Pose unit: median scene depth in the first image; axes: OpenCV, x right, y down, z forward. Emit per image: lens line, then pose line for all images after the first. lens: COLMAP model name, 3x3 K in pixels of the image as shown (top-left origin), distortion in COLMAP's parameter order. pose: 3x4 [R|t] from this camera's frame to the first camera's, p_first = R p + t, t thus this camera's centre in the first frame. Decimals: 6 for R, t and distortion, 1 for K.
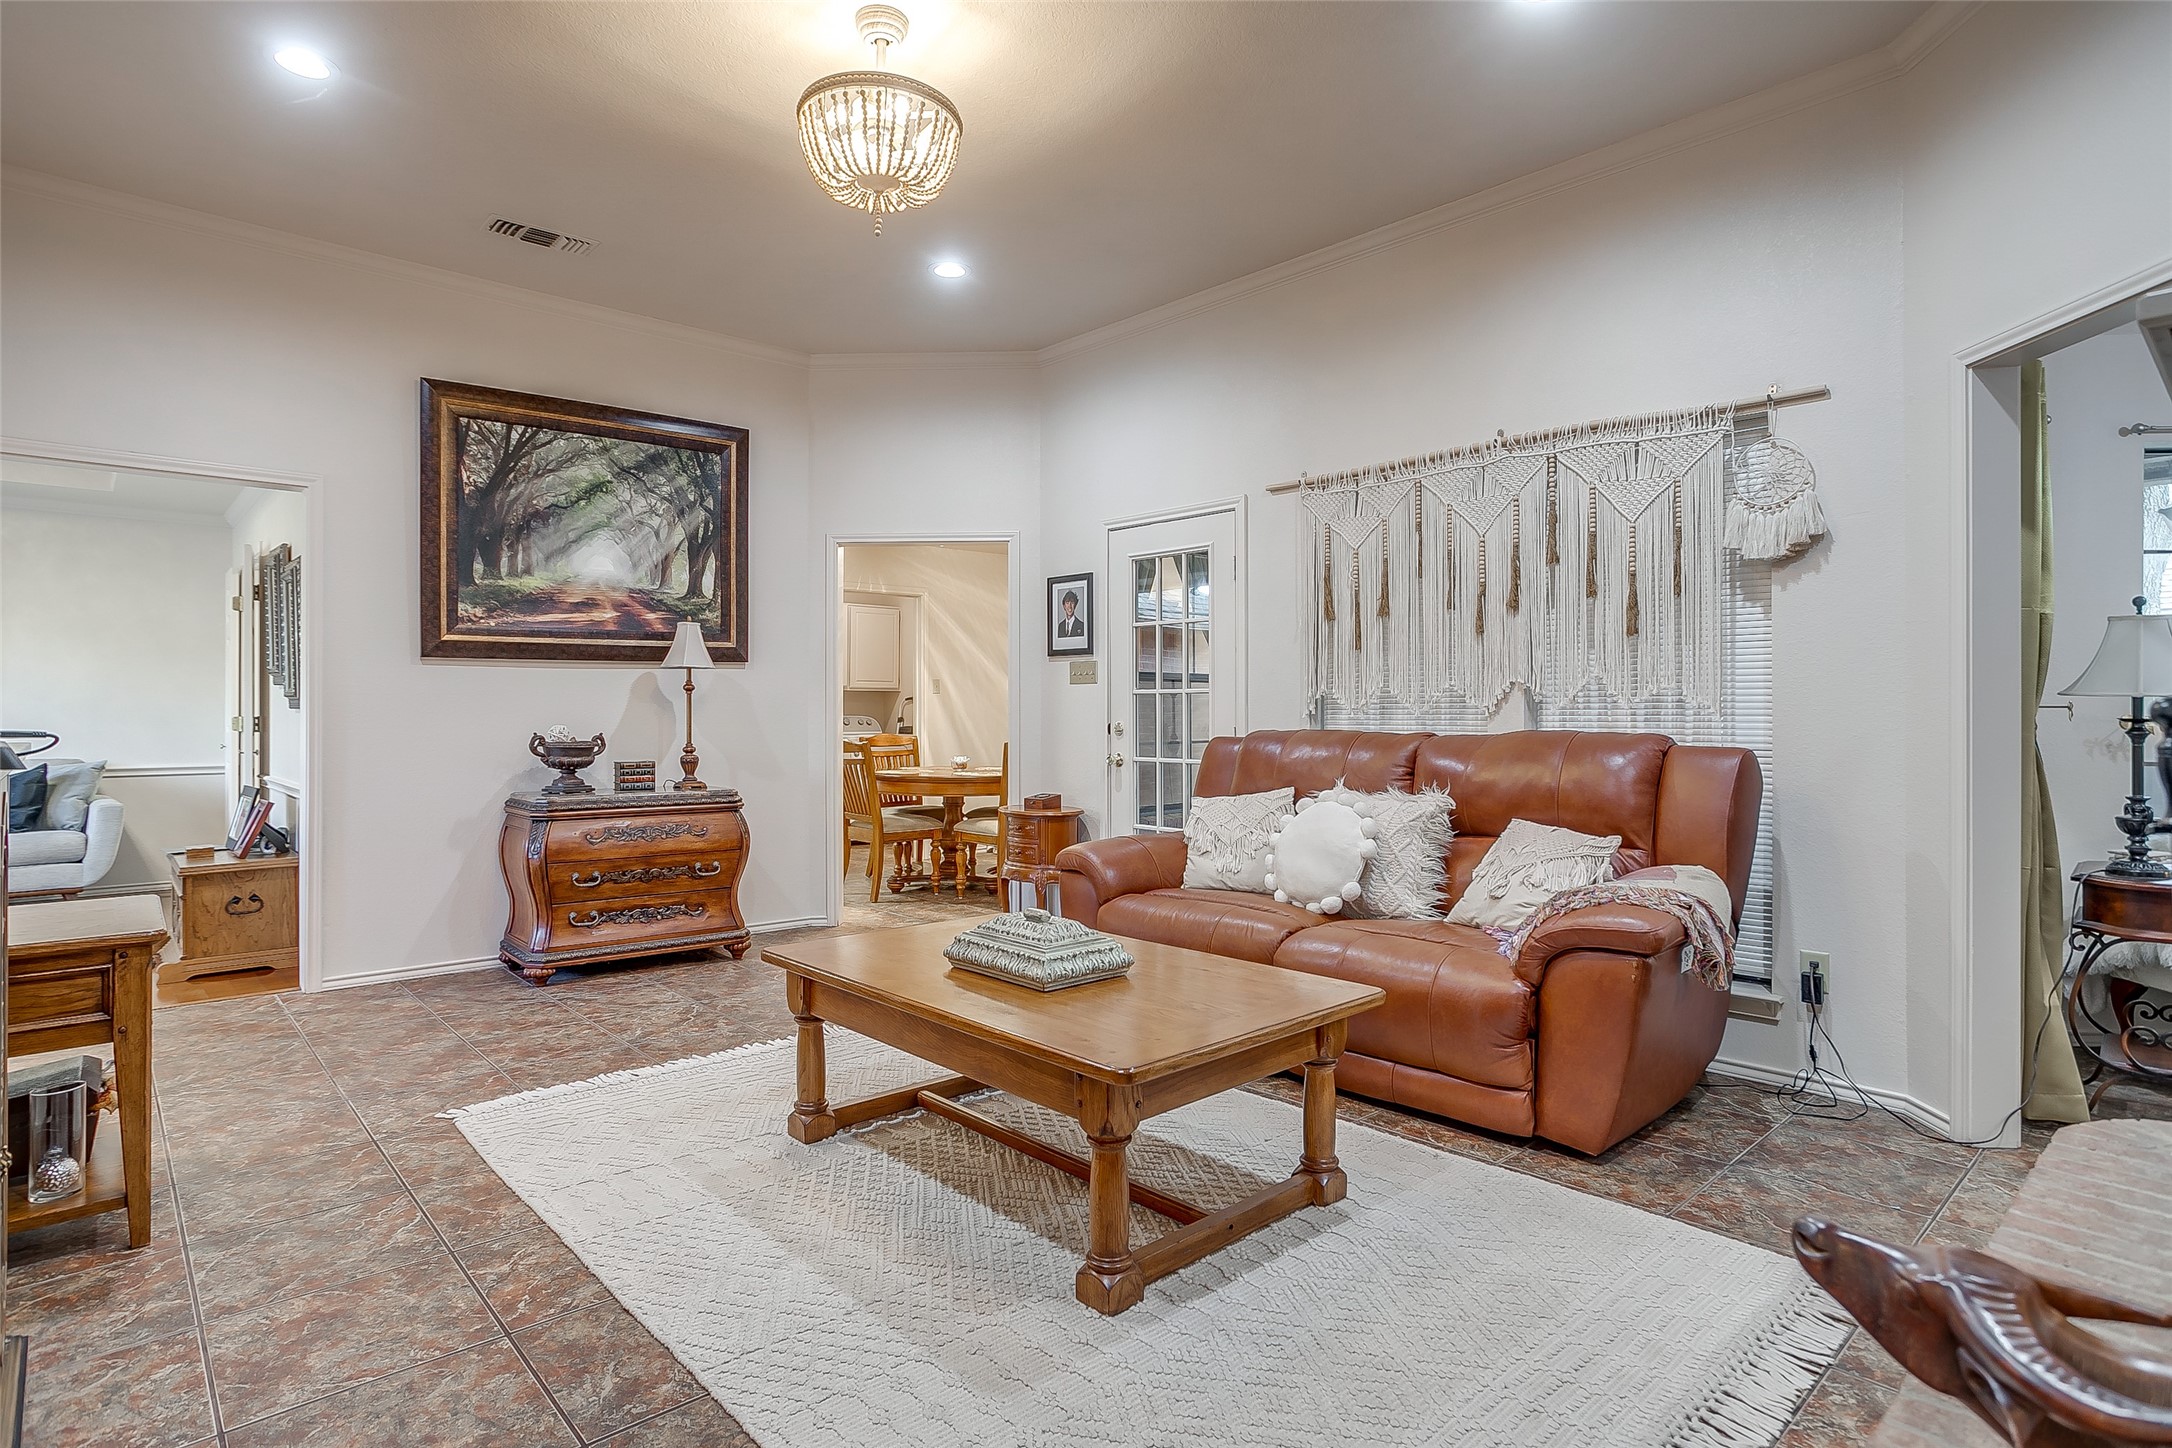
lens RADIAL K [[1137.6, 0, 1070.0], [0, 1137.6, 706.9], [0, 0, 1]] dist [-0.037621, 0.020133]
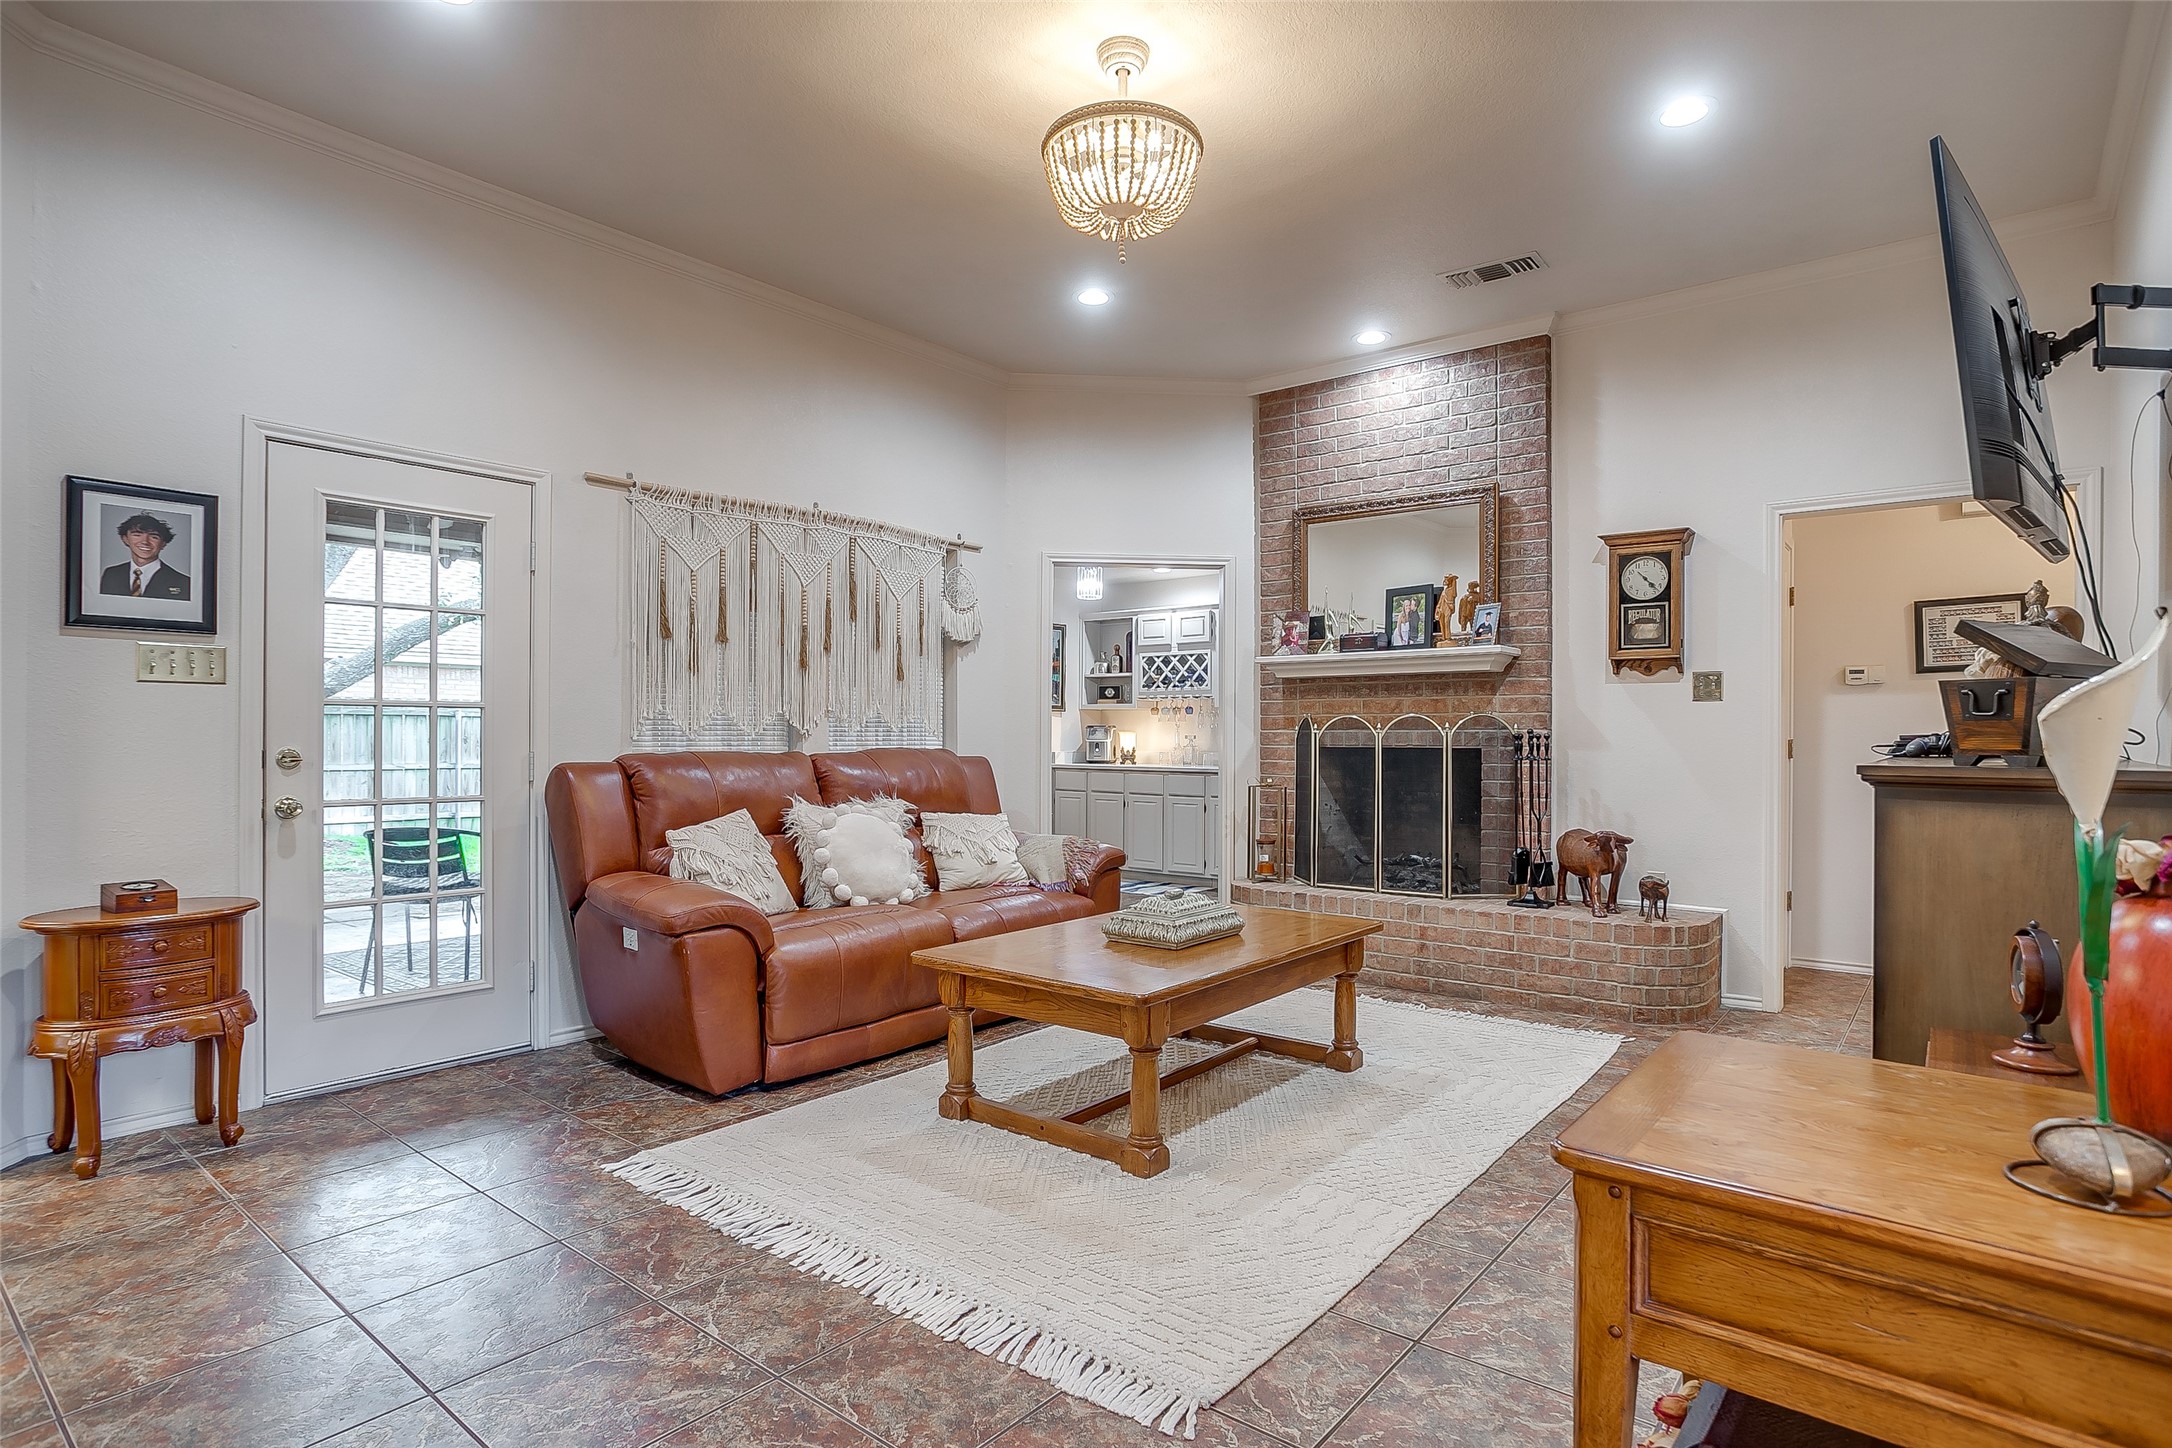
lens RADIAL K [[1137.6, 0, 1097.3], [0, 1137.6, 740.0], [0, 0, 1]] dist [-0.037621, 0.020133]
pose [[-0.168572, -0.010124, 0.985637, -0.926159], [-0.011115, 0.999903, 0.008369, -0.001757], [-0.985627, -0.009544, -0.168668, 0.943156]]
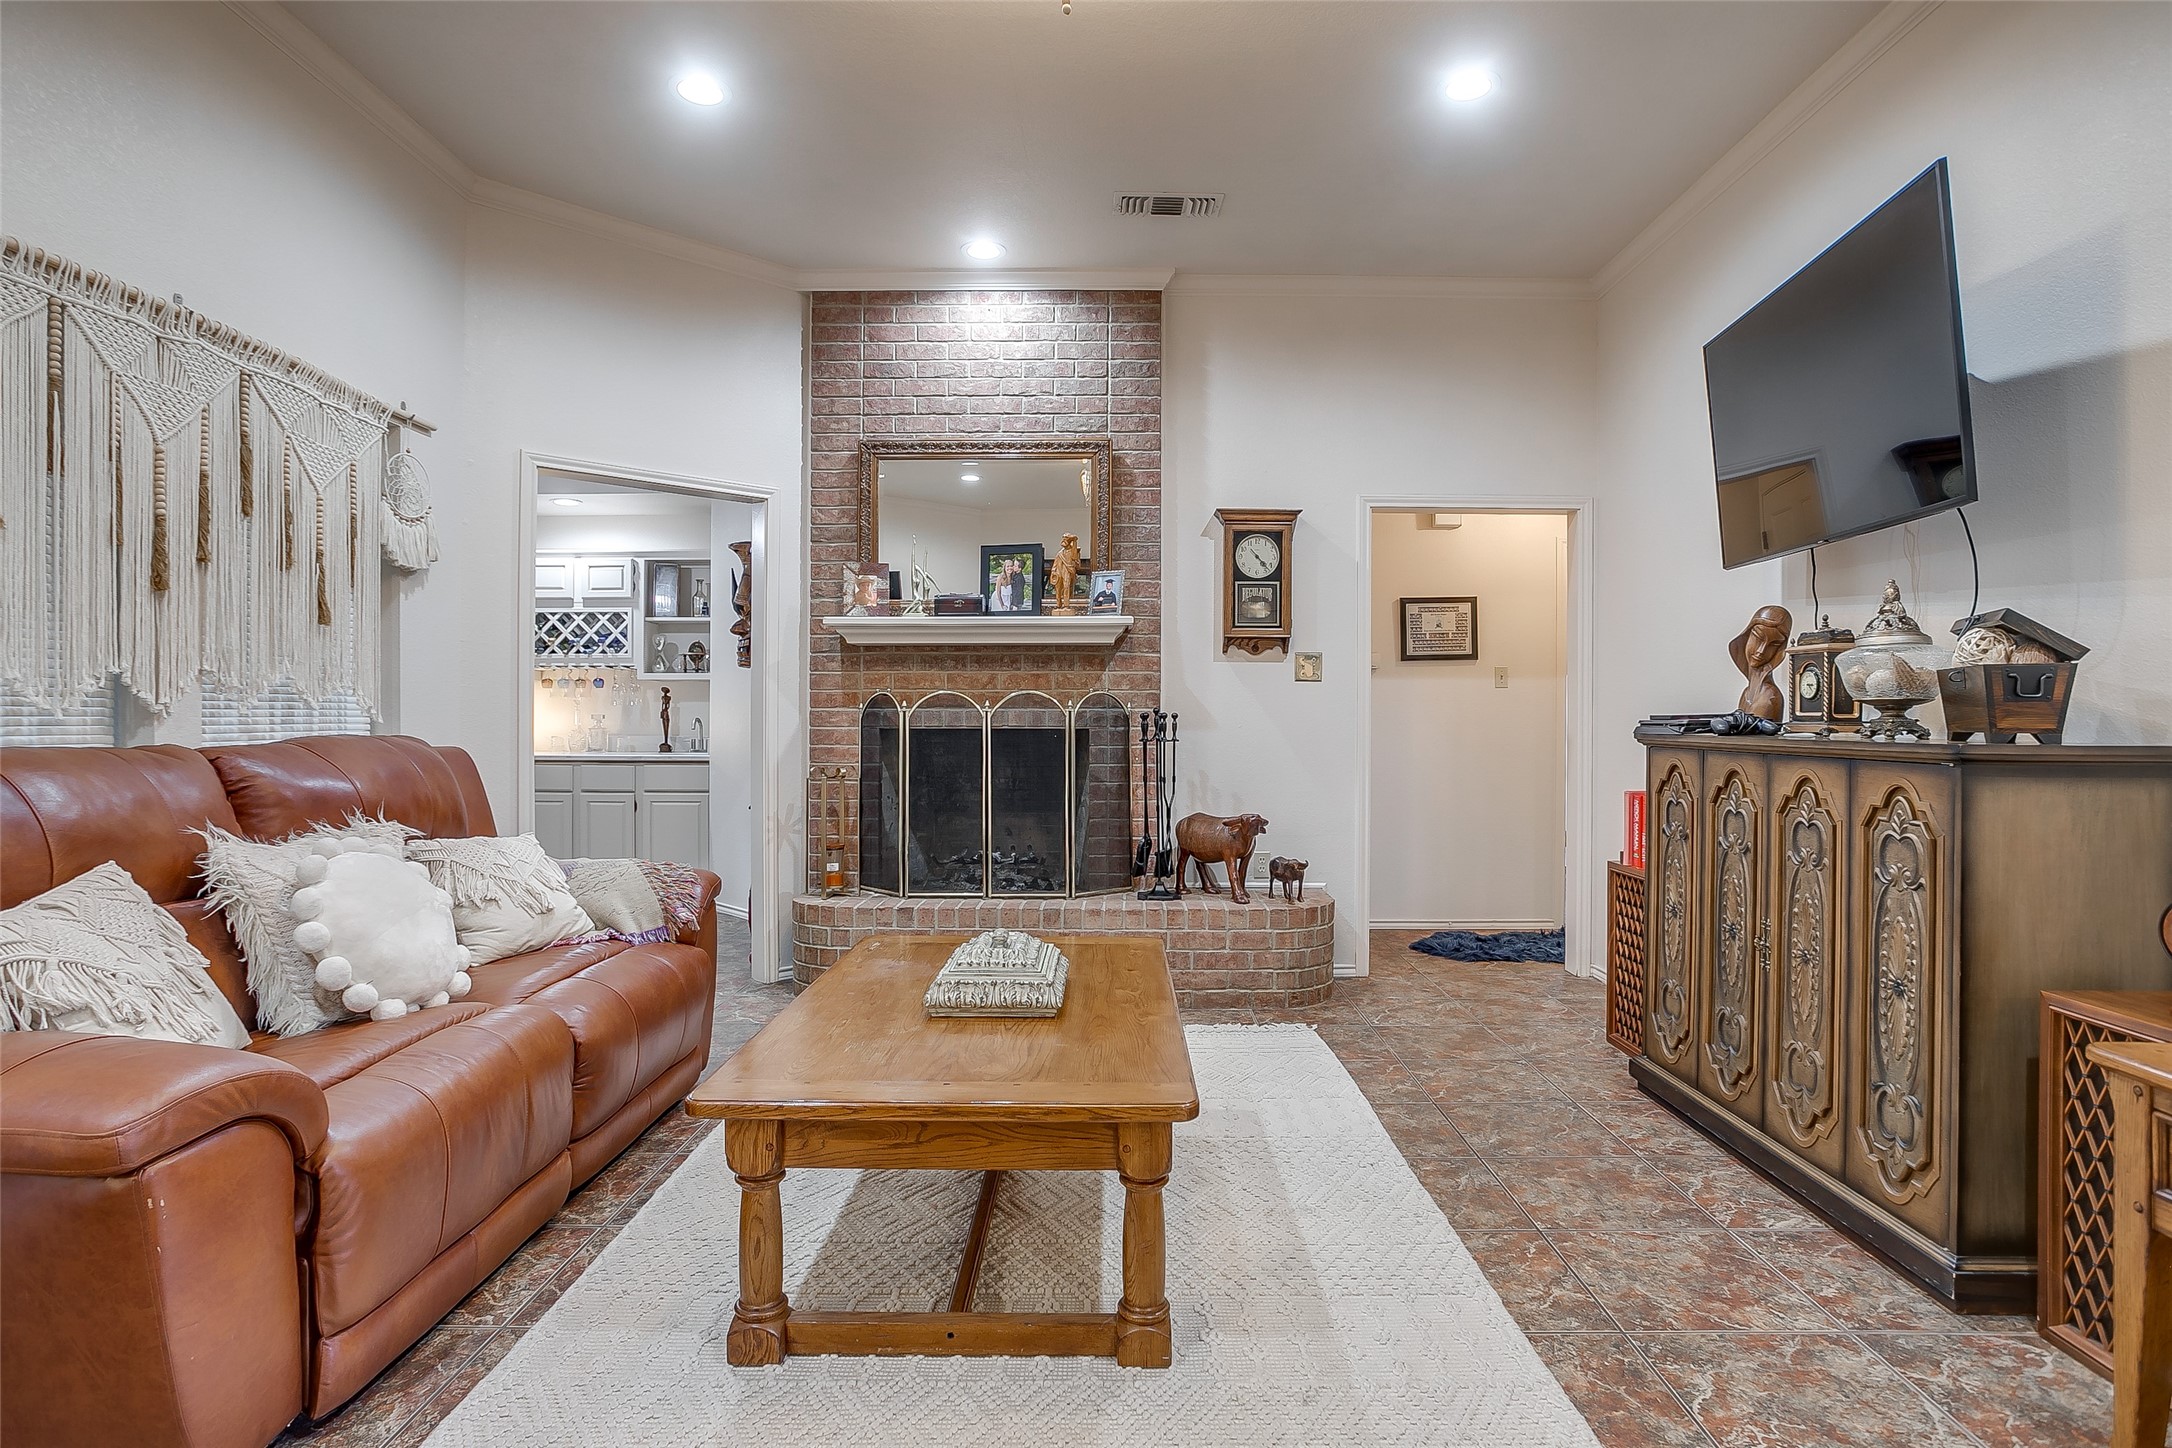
lens RADIAL K [[1137.6, 0, 1098.8], [0, 1137.6, 721.6], [0, 0, 1]] dist [-0.037621, 0.020133]
pose [[-0.743745, -0.010172, 0.668386, -0.504608], [-0.011911, 0.999927, 0.001964, 0.003719], [-0.668357, -0.006500, -0.743812, 1.178655]]
